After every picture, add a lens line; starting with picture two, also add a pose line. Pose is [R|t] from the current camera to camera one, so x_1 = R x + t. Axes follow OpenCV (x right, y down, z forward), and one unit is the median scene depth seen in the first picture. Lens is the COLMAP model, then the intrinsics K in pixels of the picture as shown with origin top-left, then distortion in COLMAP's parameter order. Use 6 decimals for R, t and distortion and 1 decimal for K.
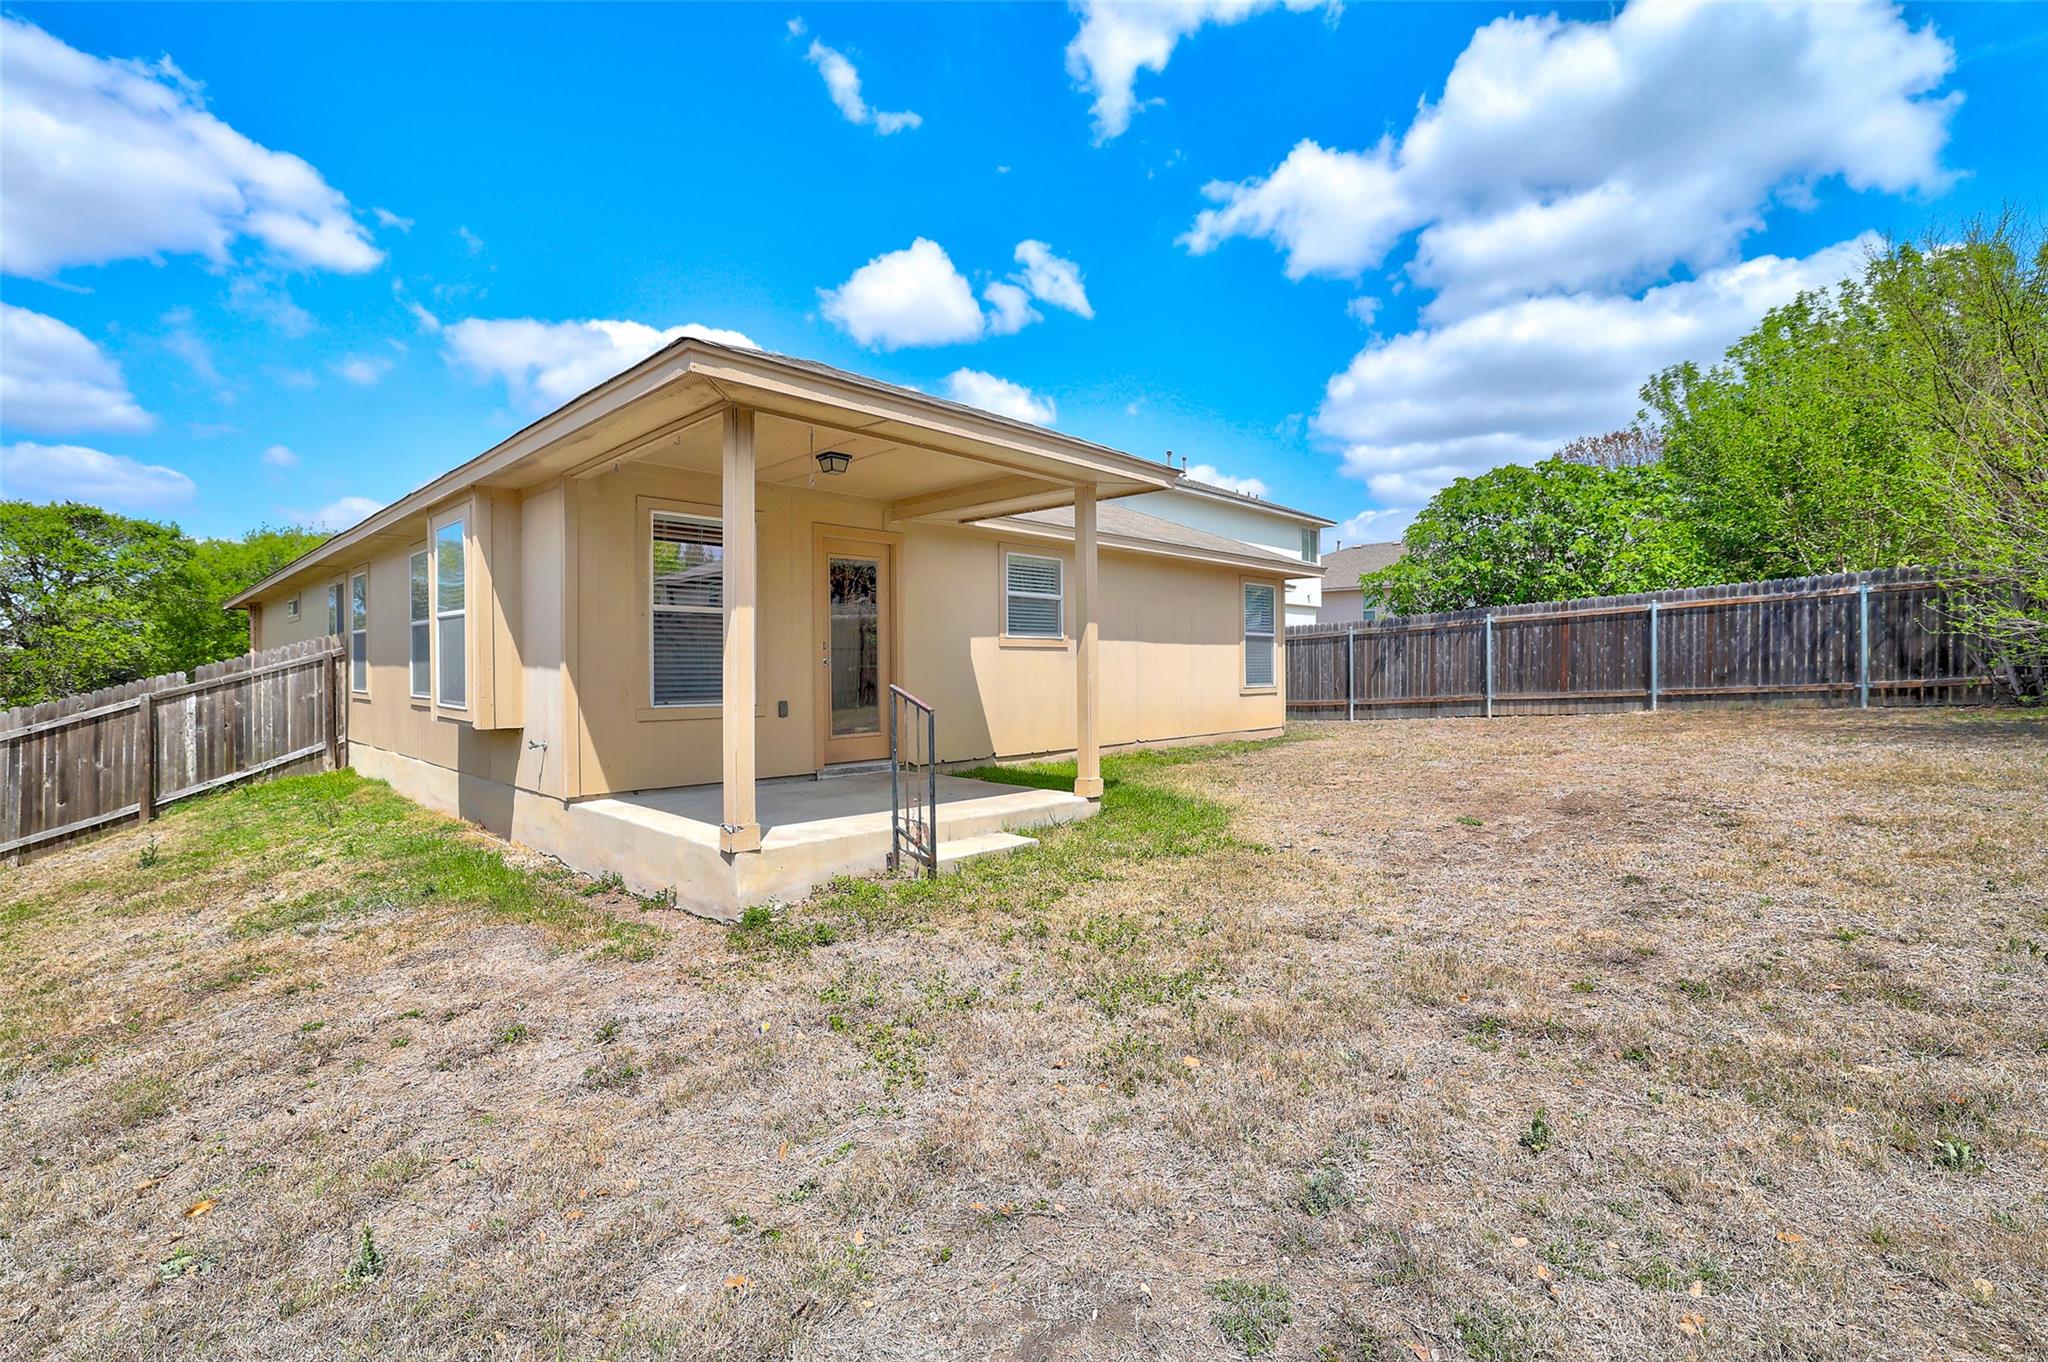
lens RADIAL K [[844.0, 0, 1017.2], [0, 844.0, 674.5], [0, 0, 1]] dist [0.019059, 0.000108]
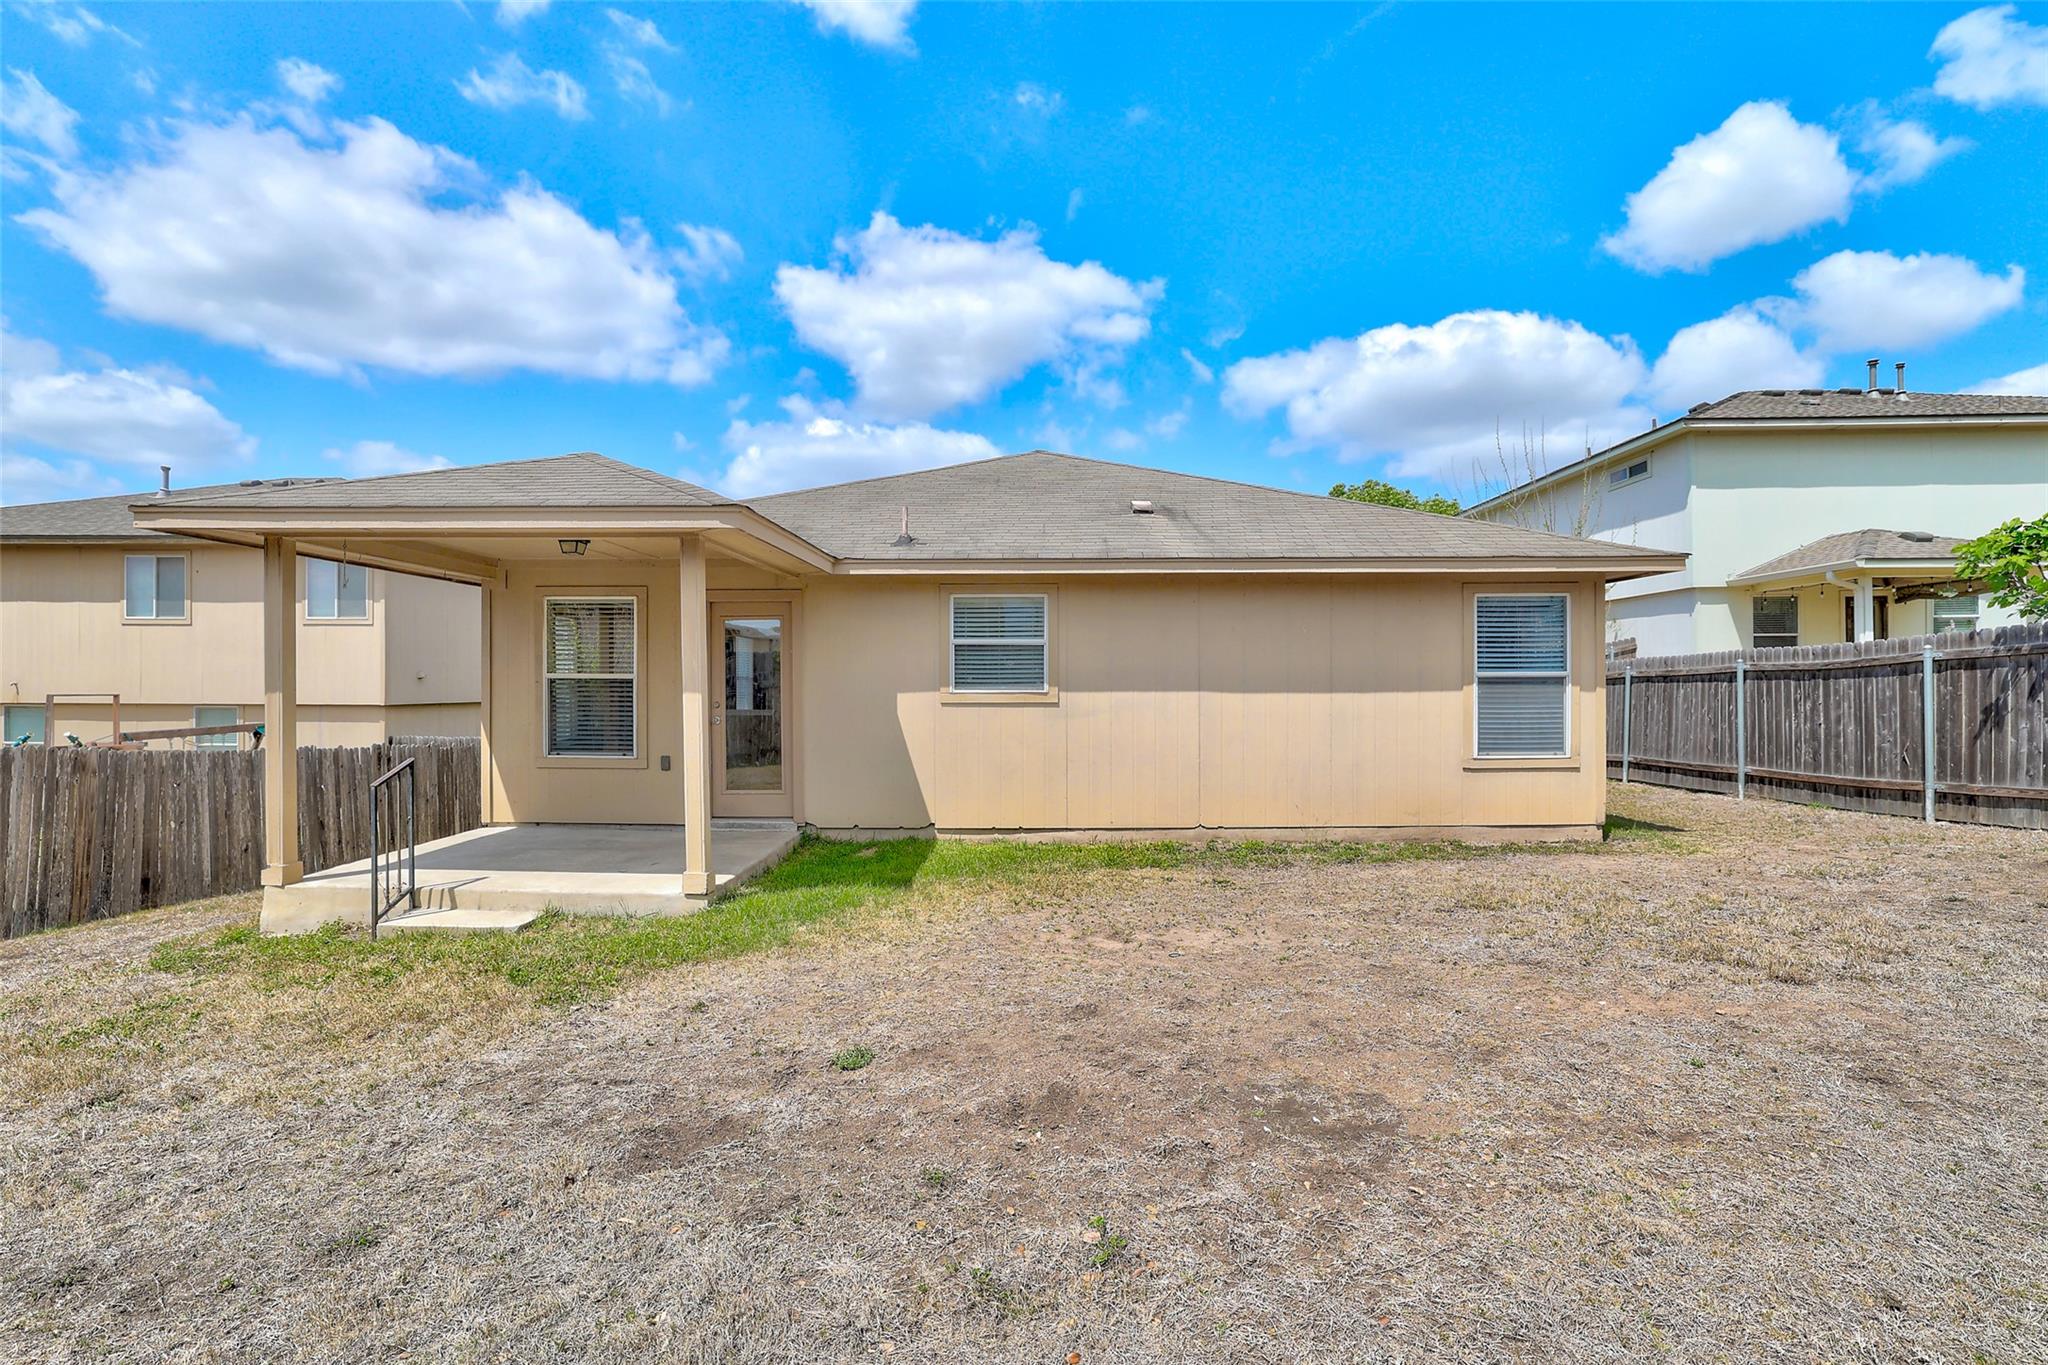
lens RADIAL K [[894.5, 0, 1029.6], [0, 894.5, 675.1], [0, 0, 1]] dist [-0.018567, 0.002382]
pose [[0.708926, 0.003580, -0.705274, 0.581236], [-0.005782, 0.999983, -0.000735, -0.050525], [0.705260, 0.004599, 0.708934, 0.328379]]
